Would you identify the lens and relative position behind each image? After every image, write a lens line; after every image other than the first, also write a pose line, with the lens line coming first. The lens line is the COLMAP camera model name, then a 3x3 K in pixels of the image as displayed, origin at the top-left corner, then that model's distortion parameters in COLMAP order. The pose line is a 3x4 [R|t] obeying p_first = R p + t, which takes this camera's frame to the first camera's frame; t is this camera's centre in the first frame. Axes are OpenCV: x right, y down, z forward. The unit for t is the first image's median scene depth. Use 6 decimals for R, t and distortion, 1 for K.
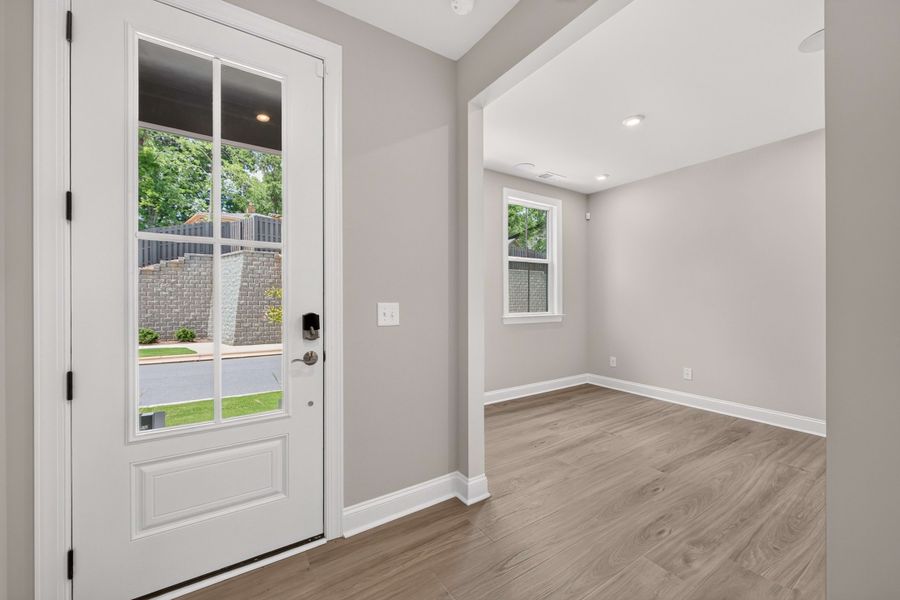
lens RADIAL K [[354.0, 0, 449.3], [0, 354.0, 299.6], [0, 0, 1]] dist [-0.001045, -0.000648]
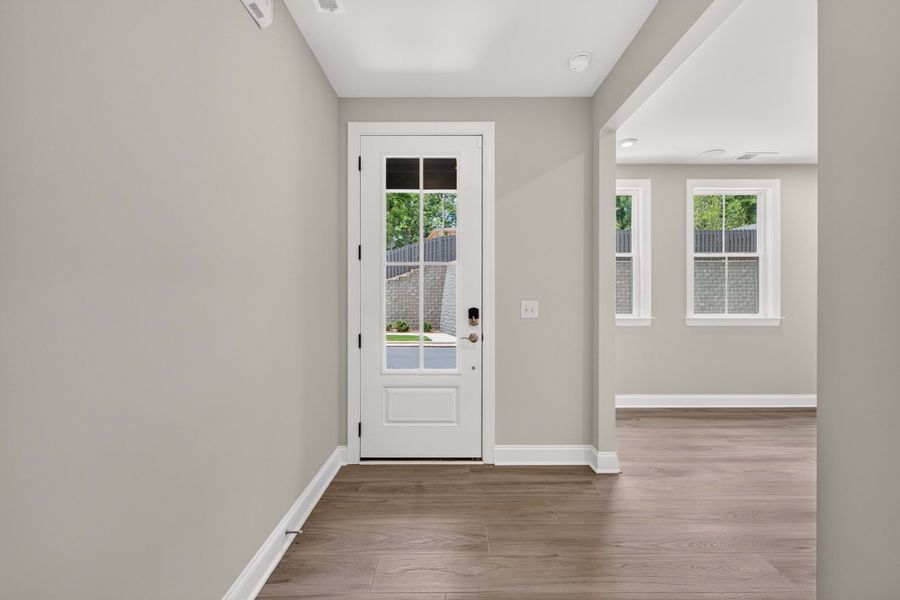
lens RADIAL K [[354.0, 0, 450.9], [0, 354.0, 300.1], [0, 0, 1]] dist [-0.001045, -0.000648]
pose [[0.838219, 0.004210, -0.545317, 0.285433], [-0.002934, 0.999991, 0.003210, 0.002046], [0.545325, -0.001090, 0.838224, -0.253803]]
